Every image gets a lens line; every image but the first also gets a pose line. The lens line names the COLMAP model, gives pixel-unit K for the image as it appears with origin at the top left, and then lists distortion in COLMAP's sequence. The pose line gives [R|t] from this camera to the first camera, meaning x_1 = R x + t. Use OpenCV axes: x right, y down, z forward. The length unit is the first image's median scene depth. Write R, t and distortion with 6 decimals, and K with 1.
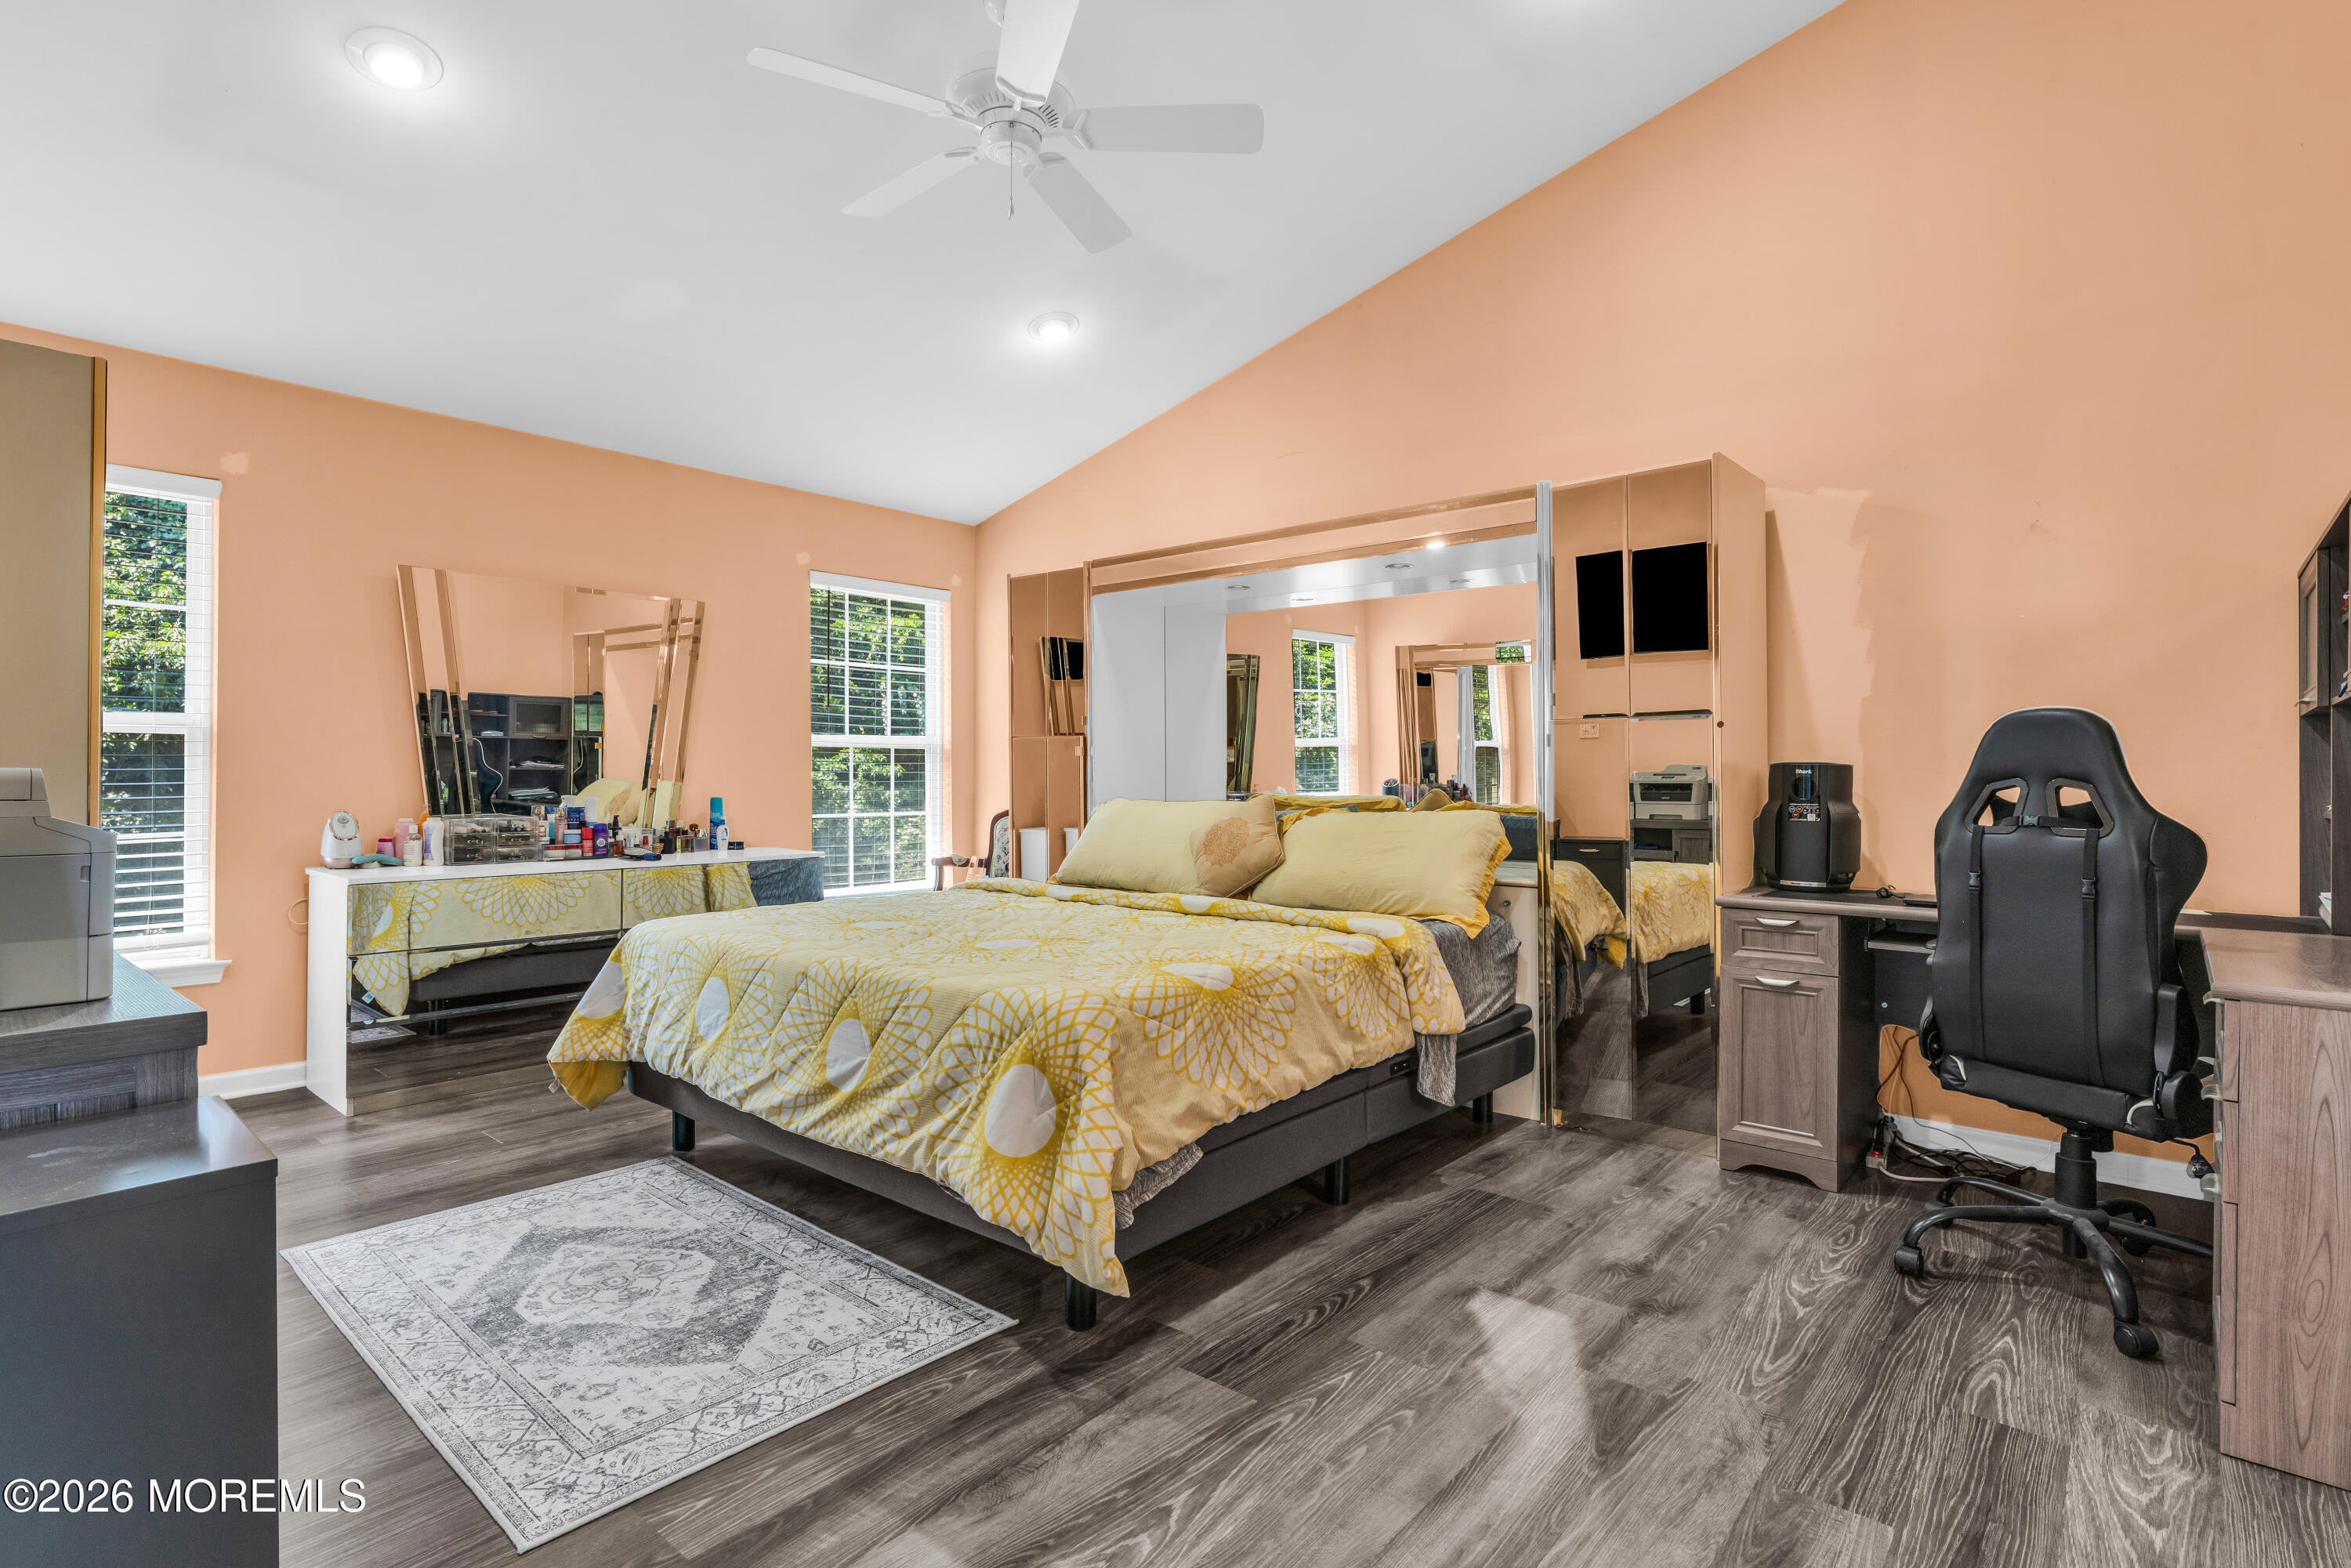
lens RADIAL K [[1134.7, 0, 1177.7], [0, 1134.7, 774.3], [0, 0, 1]] dist [-0.006867, 0.000194]
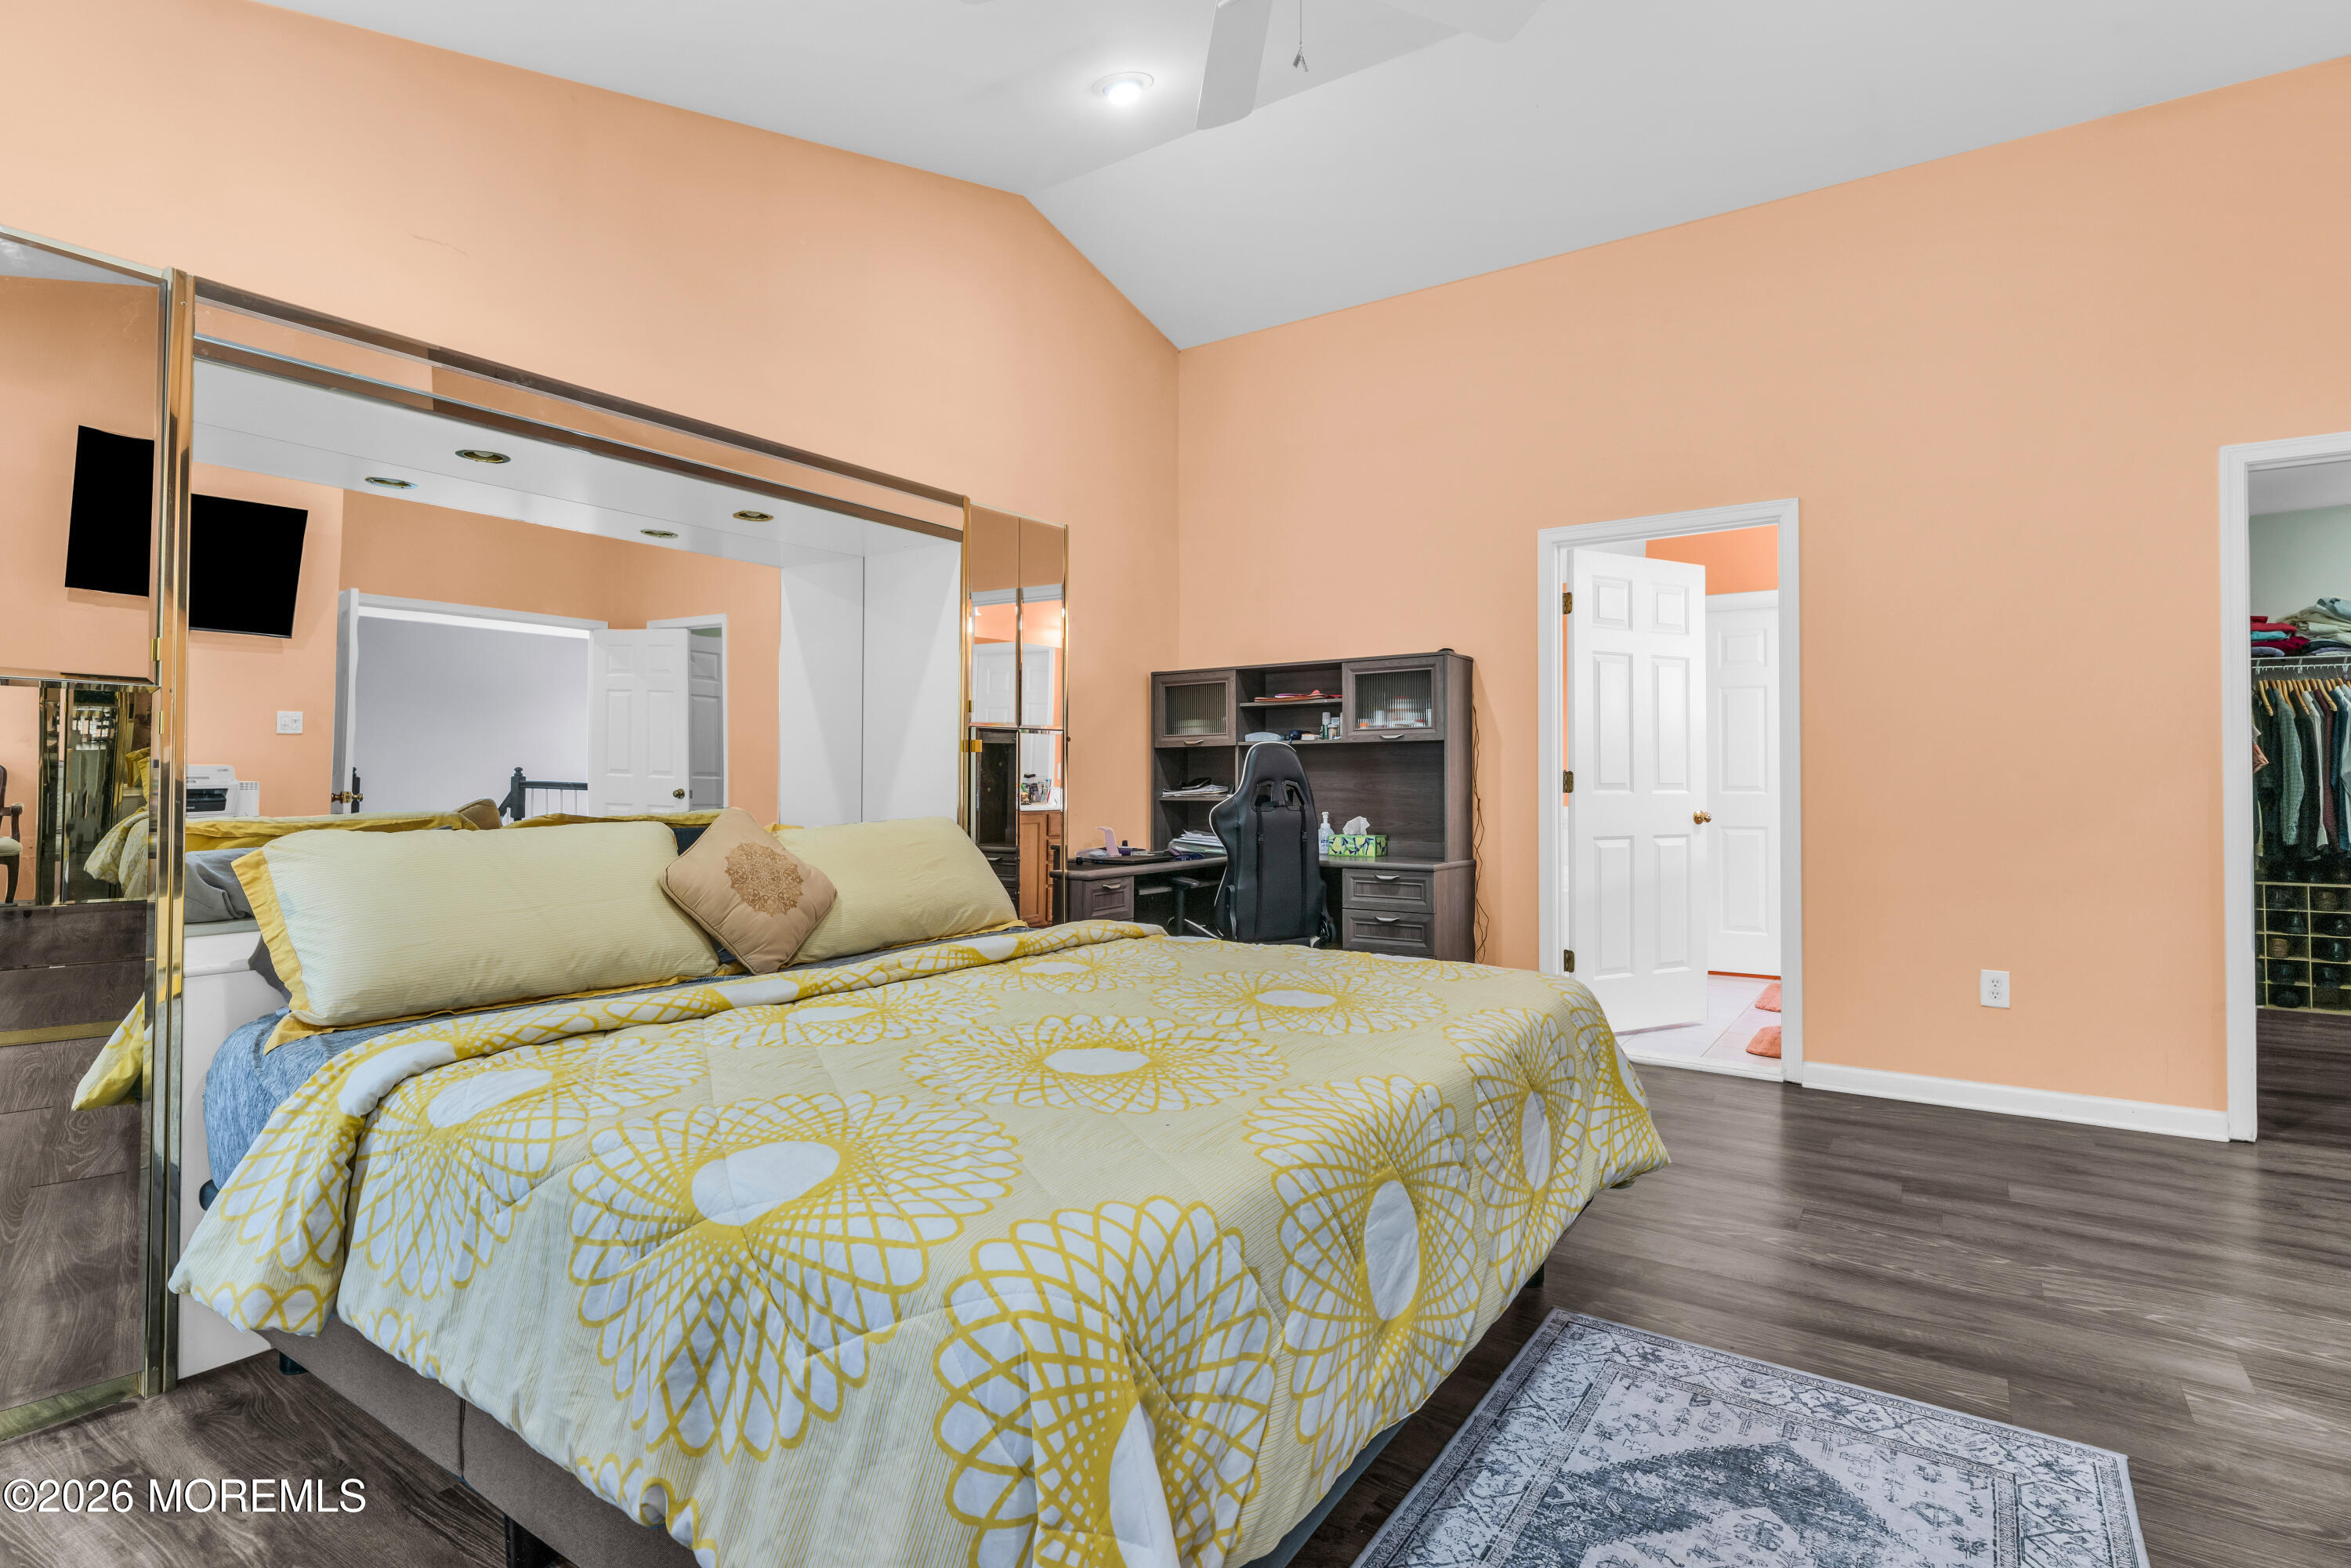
lens RADIAL K [[1134.7, 0, 1170.3], [0, 1134.7, 771.7], [0, 0, 1]] dist [-0.006867, 0.000194]
pose [[-0.097969, 0.006259, 0.995170, -1.175666], [0.003248, 0.999977, -0.005970, 0.001778], [-0.995184, 0.002648, -0.097987, 1.498623]]
